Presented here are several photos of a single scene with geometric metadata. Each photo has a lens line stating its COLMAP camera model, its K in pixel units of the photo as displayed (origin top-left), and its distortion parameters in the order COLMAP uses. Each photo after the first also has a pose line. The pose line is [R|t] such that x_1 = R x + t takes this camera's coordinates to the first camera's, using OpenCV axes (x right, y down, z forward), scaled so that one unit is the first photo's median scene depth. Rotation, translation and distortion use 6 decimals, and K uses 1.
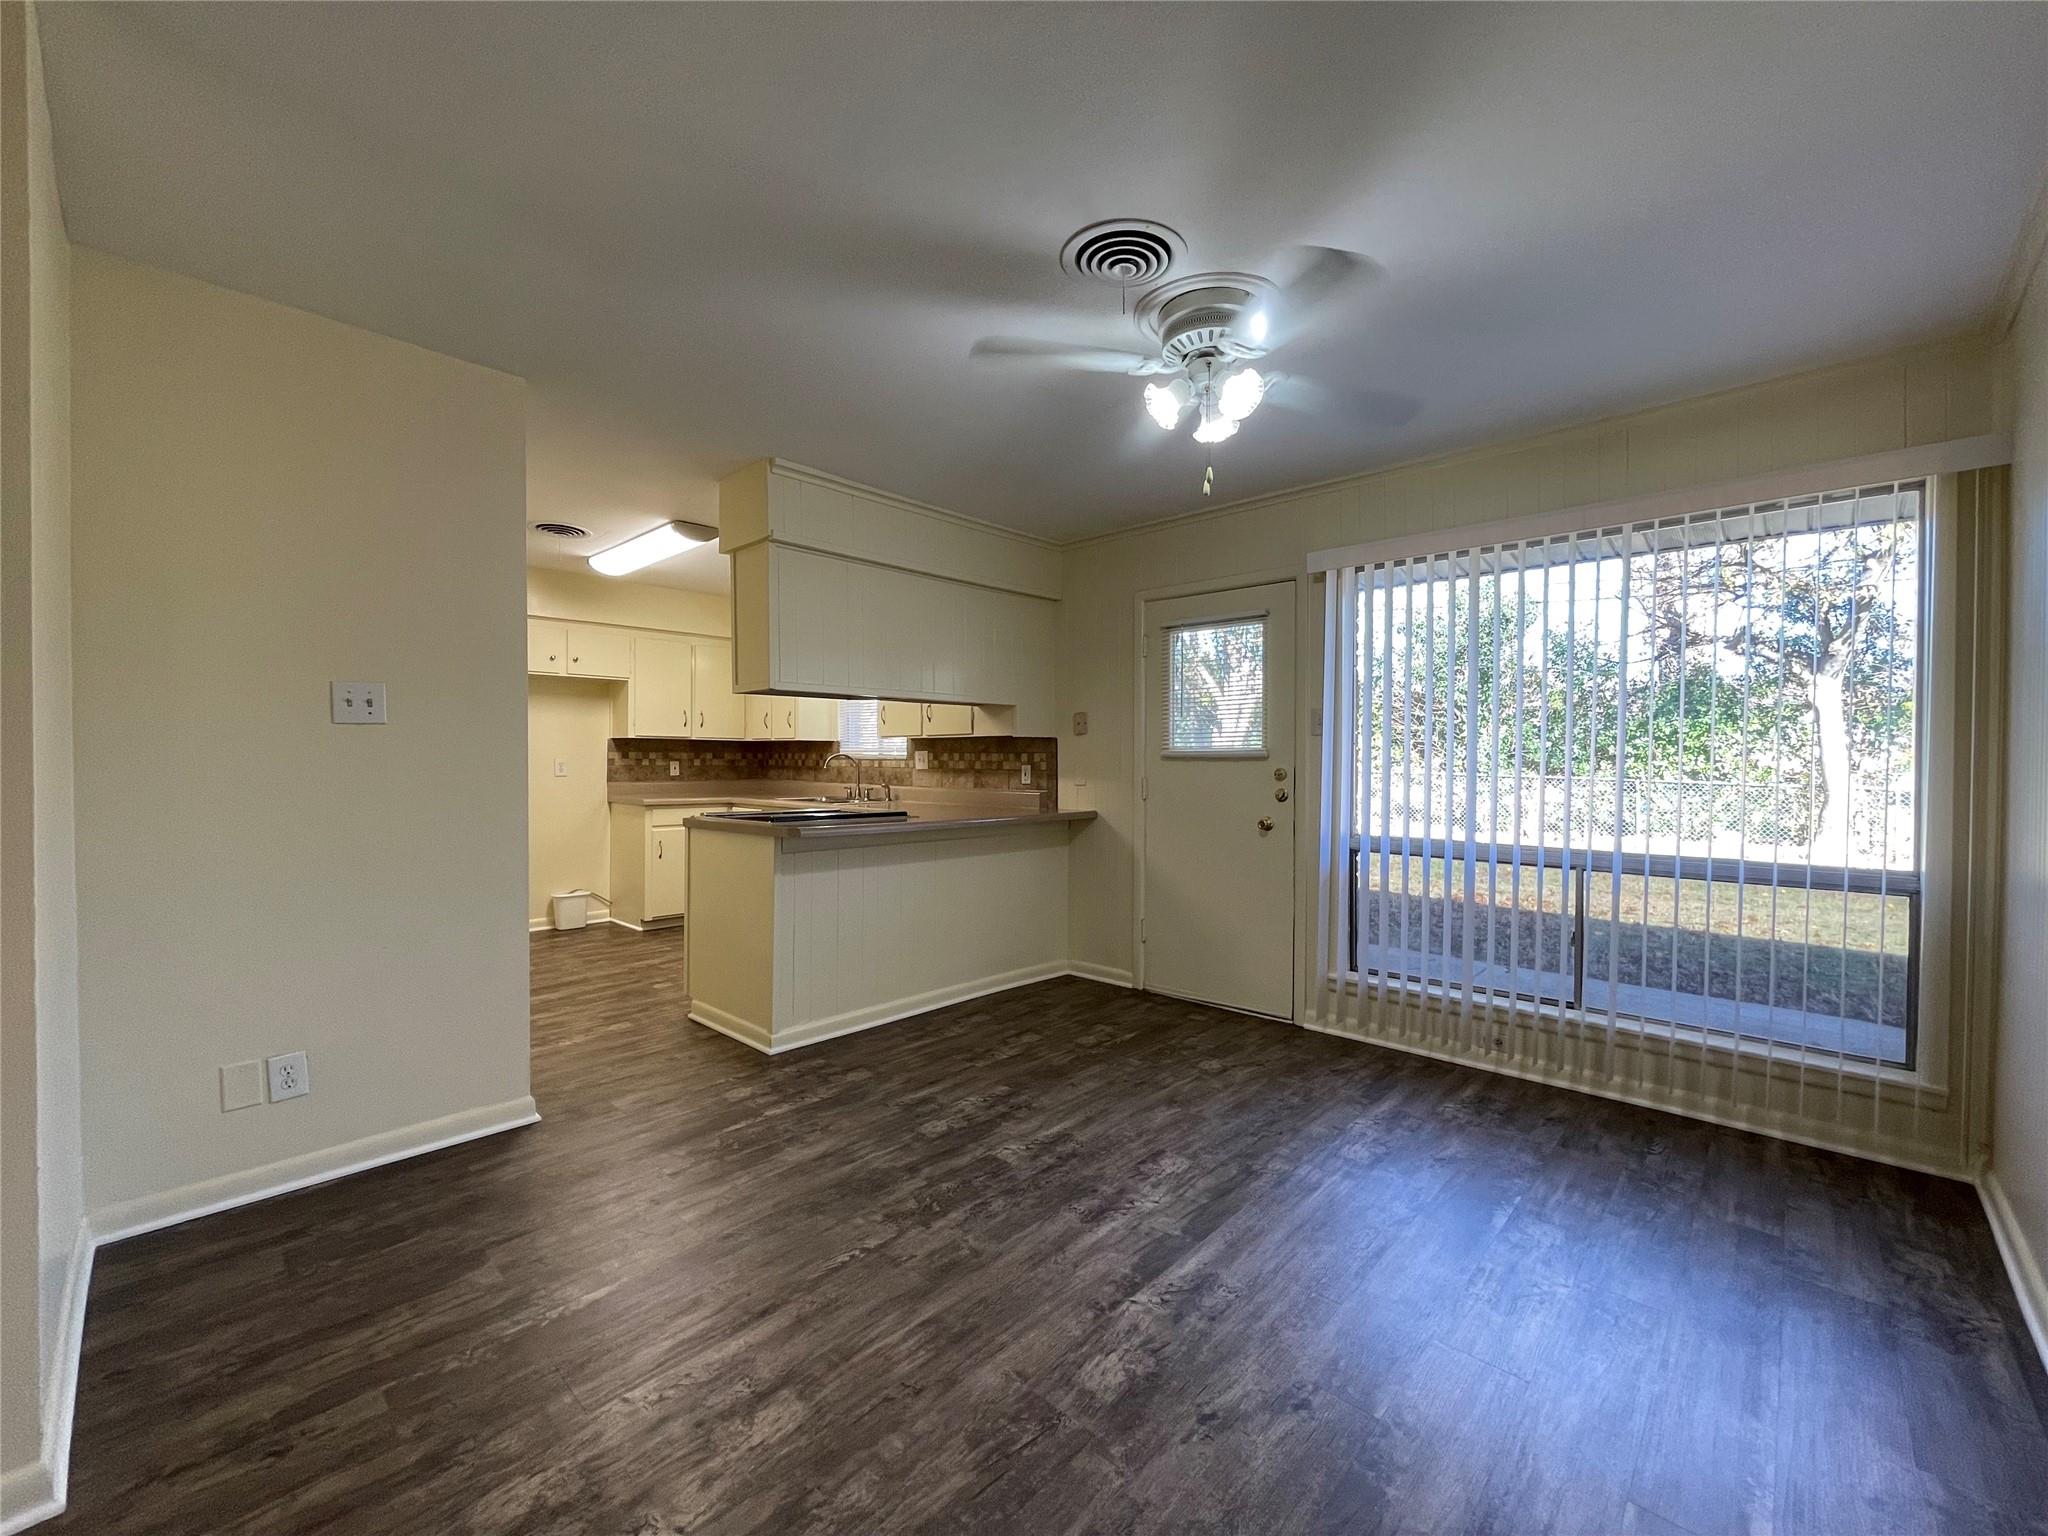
lens RADIAL K [[834.9, 0, 1018.5], [0, 834.9, 769.5], [0, 0, 1]] dist [-0.002610, -0.000175]
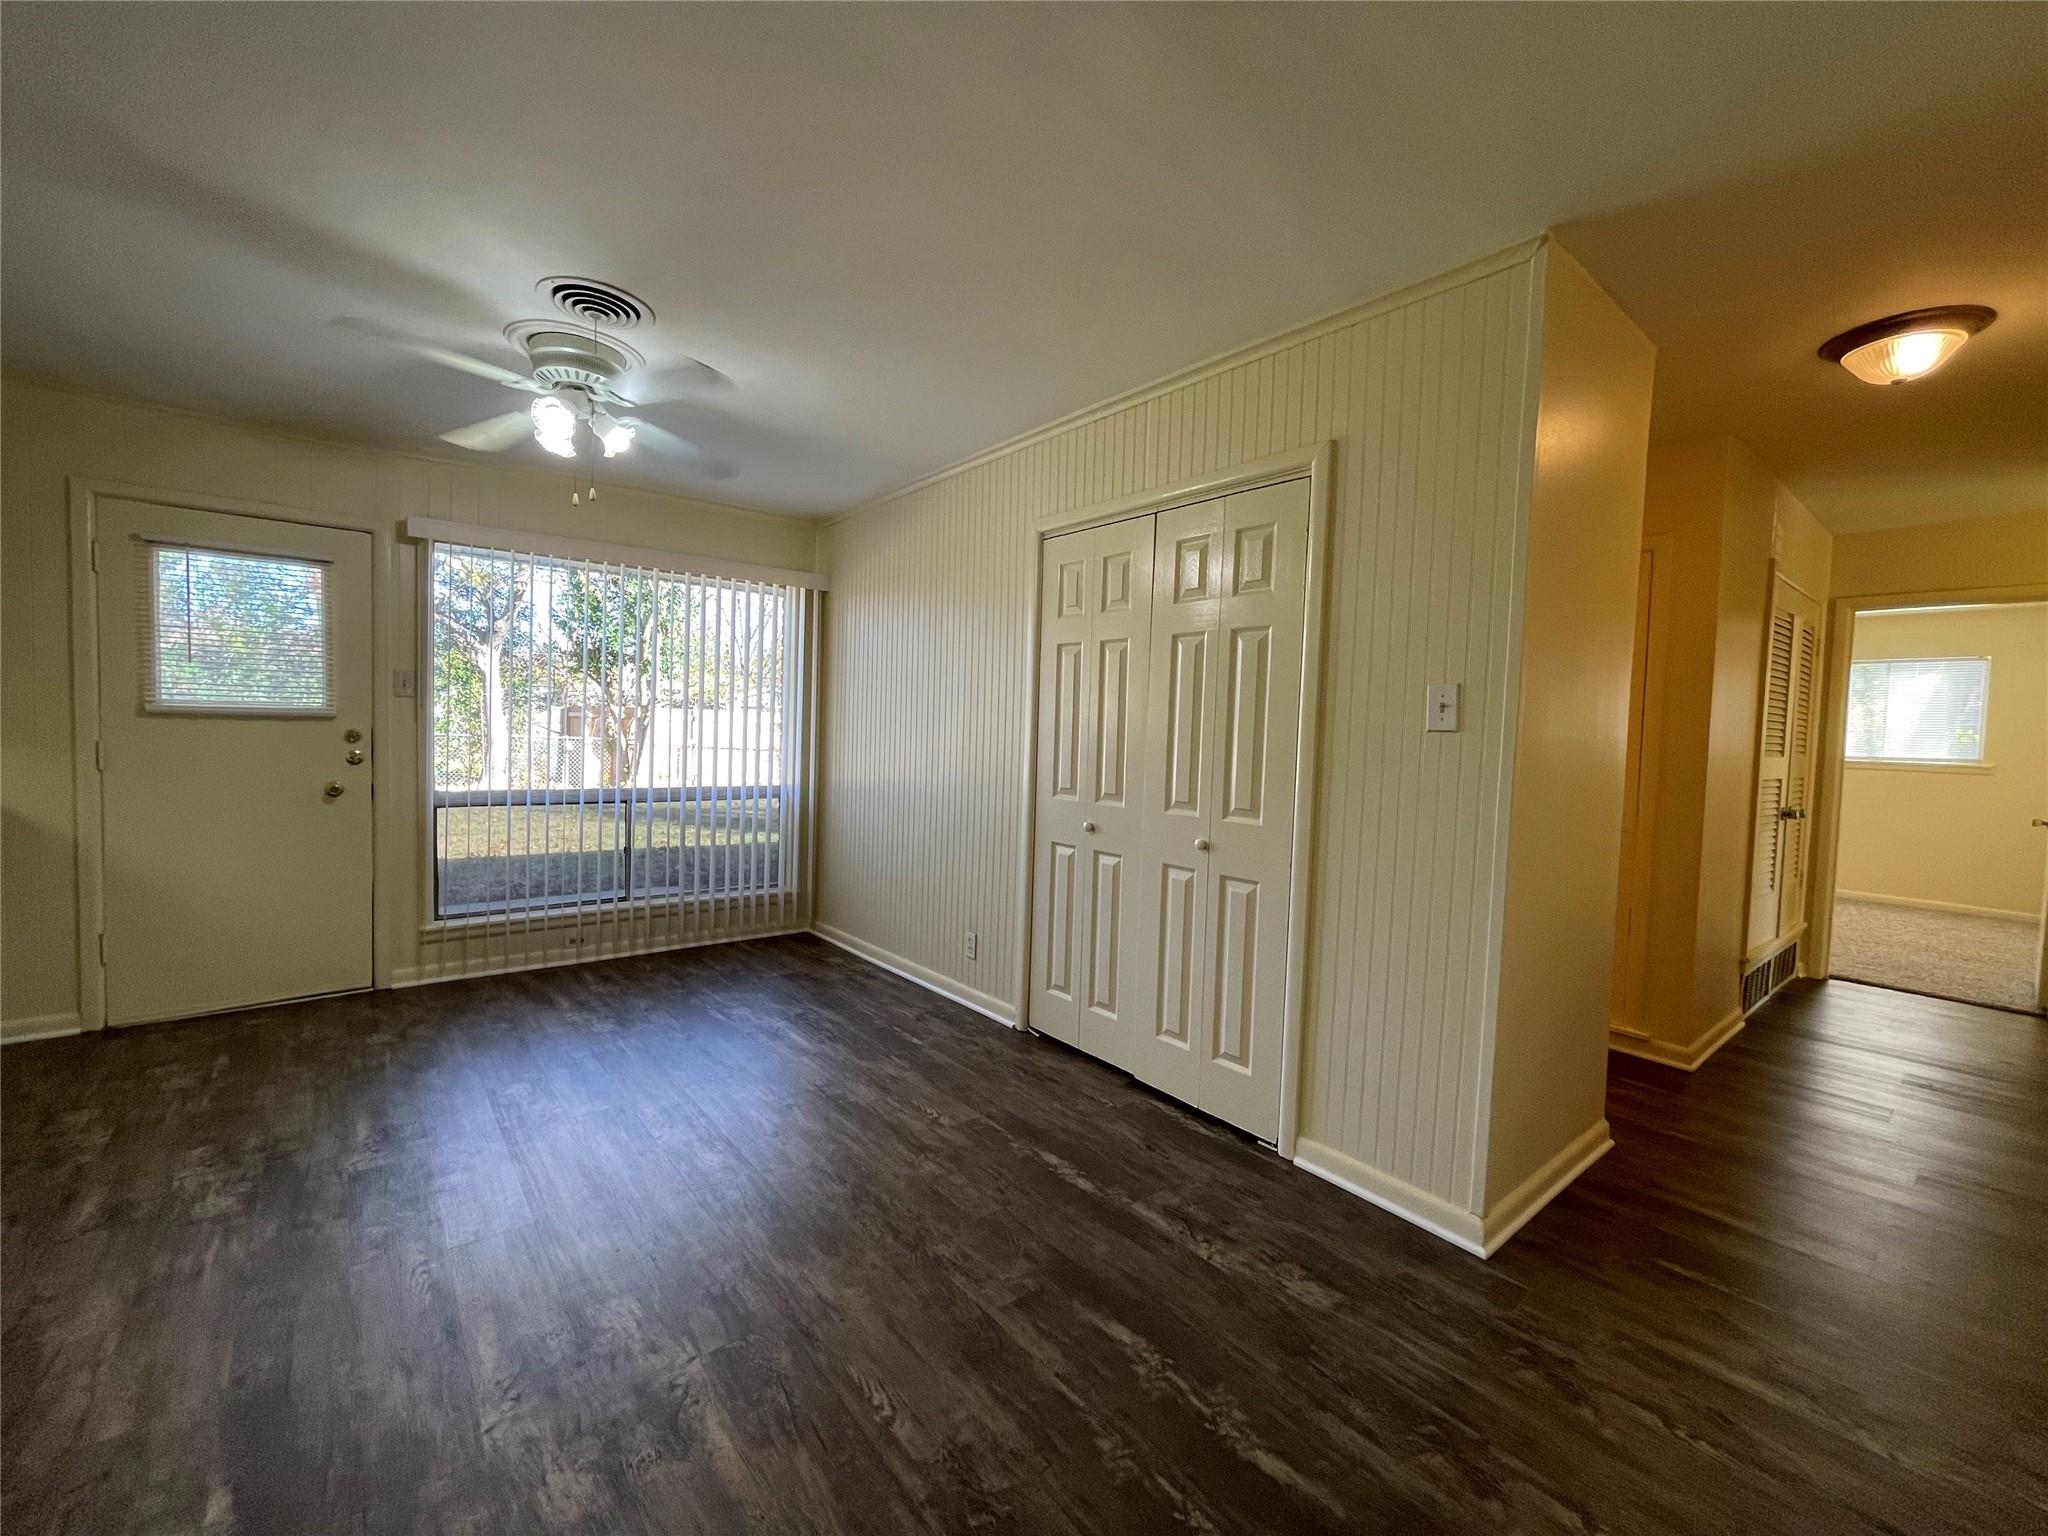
lens RADIAL K [[834.9, 0, 1018.5], [0, 834.9, 769.5], [0, 0, 1]] dist [-0.002610, -0.000175]
pose [[0.132529, -0.048296, 0.990002, -0.549429], [-0.016852, 0.998558, 0.050970, -0.018236], [-0.991036, -0.023439, 0.131524, 0.129792]]
